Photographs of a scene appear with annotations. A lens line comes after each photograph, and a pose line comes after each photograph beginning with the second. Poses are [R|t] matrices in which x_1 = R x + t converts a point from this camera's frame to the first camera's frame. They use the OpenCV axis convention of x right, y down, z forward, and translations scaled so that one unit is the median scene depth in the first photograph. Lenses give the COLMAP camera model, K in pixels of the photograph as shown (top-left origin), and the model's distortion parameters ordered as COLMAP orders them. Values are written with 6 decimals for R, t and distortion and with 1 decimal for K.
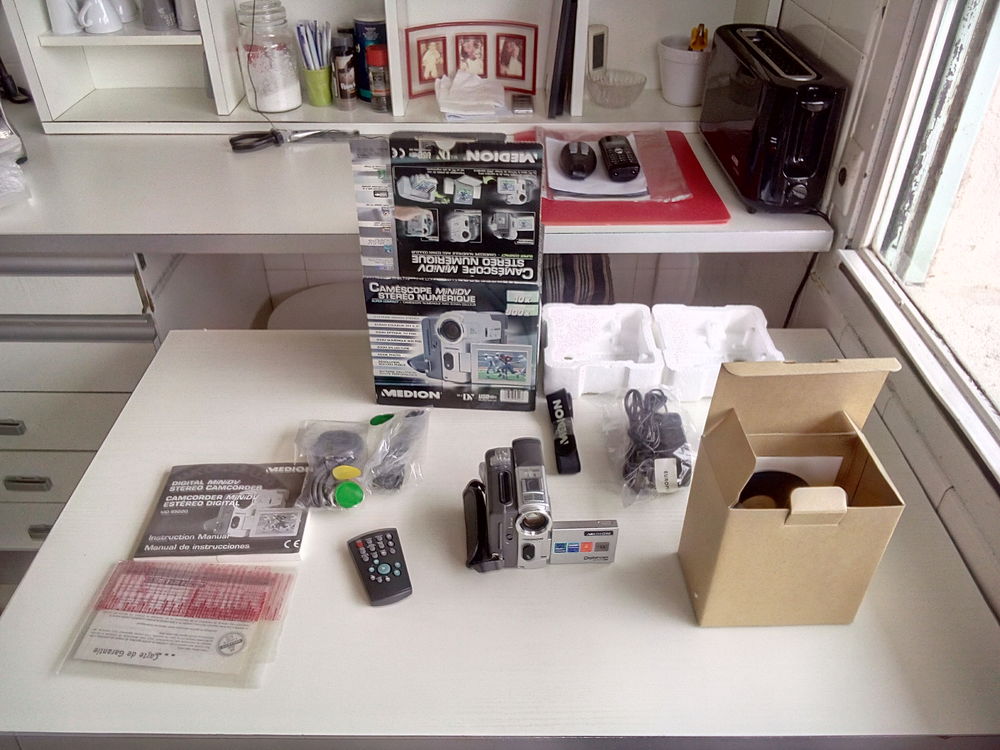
lens RADIAL K [[822.4, 0, 486.7], [0, 822.4, 374.4], [0, 0, 1]] dist [-0.012847, -0.004741]
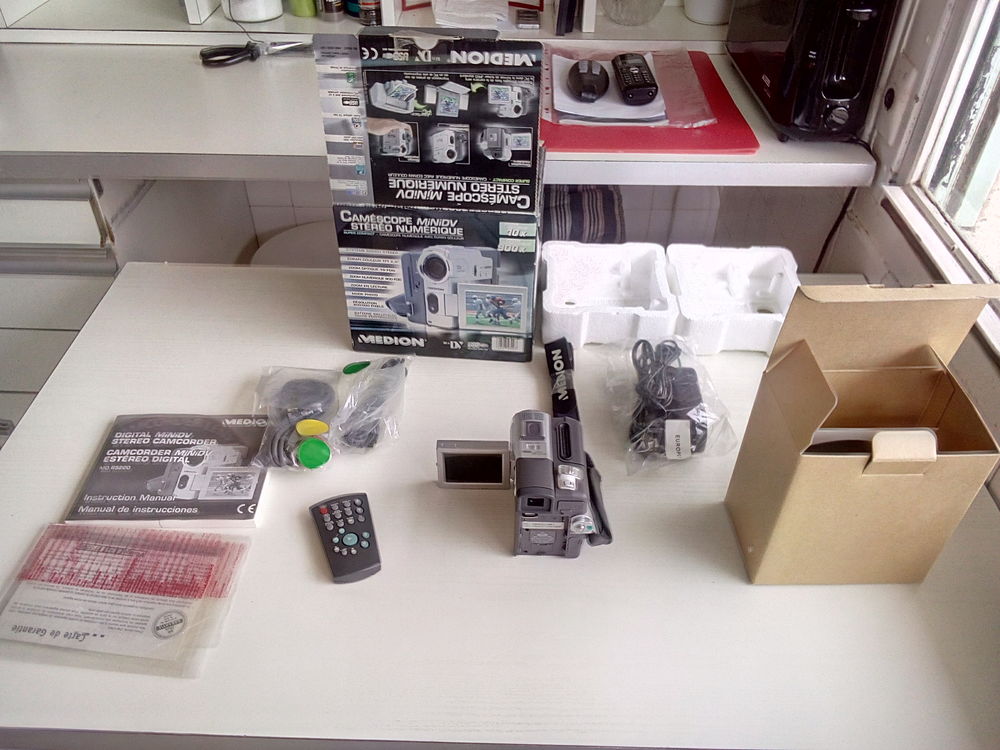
lens RADIAL K [[822.4, 0, 486.7], [0, 822.4, 374.4], [0, 0, 1]] dist [-0.012847, -0.004741]
pose [[0.999740, 0.021159, -0.008502, 0.021396], [-0.020562, 0.997668, 0.065084, 0.001359], [0.009859, -0.064892, 0.997844, 0.126650]]
